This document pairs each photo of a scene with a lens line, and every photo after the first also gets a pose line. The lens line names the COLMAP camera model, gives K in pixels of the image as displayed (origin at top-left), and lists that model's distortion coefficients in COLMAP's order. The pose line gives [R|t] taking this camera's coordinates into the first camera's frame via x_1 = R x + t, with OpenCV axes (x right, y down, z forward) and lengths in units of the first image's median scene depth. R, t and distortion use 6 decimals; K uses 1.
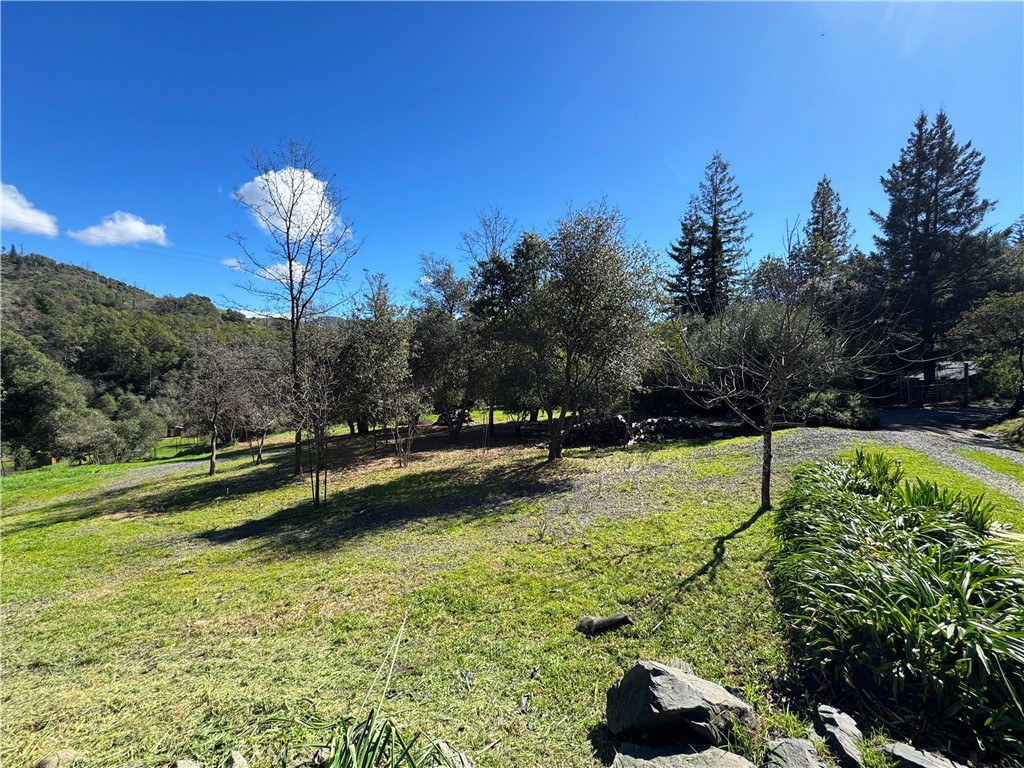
lens RADIAL K [[411.0, 0, 517.7], [0, 411.0, 381.0], [0, 0, 1]] dist [0.003561, 0.000213]
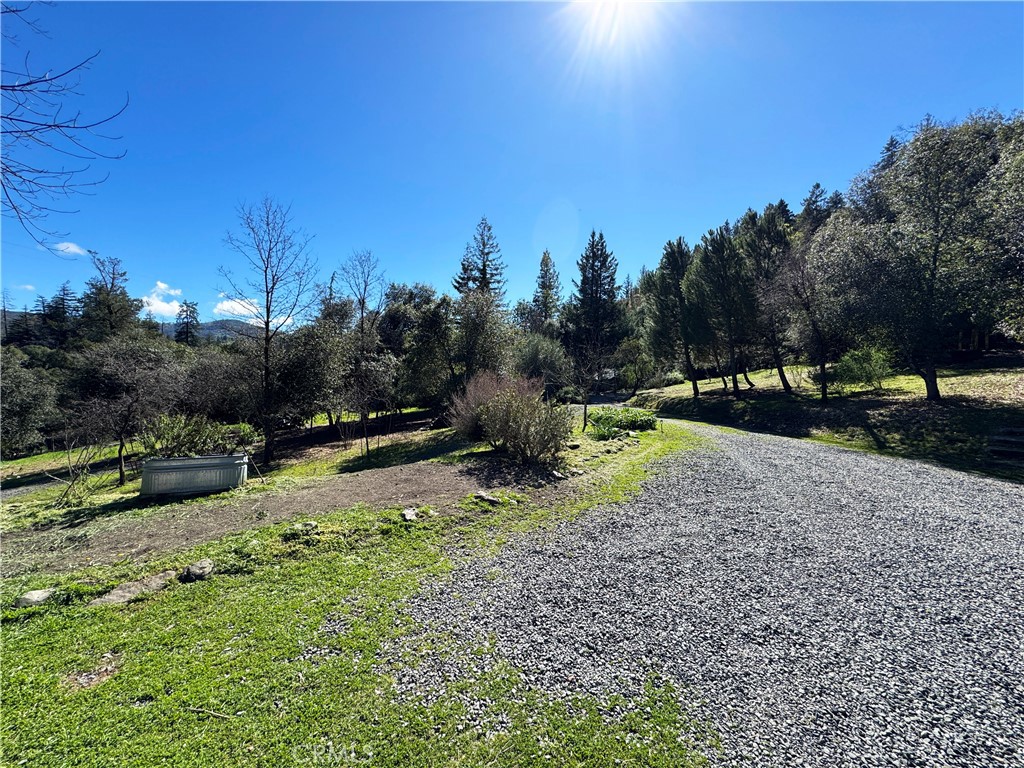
lens RADIAL K [[411.0, 0, 511.2], [0, 411.0, 380.6], [0, 0, 1]] dist [0.003561, 0.000213]
pose [[0.819699, -0.014815, 0.572603, -0.332347], [0.019104, 0.999816, -0.001479, -0.002298], [-0.572476, 0.012152, 0.819832, -0.239198]]
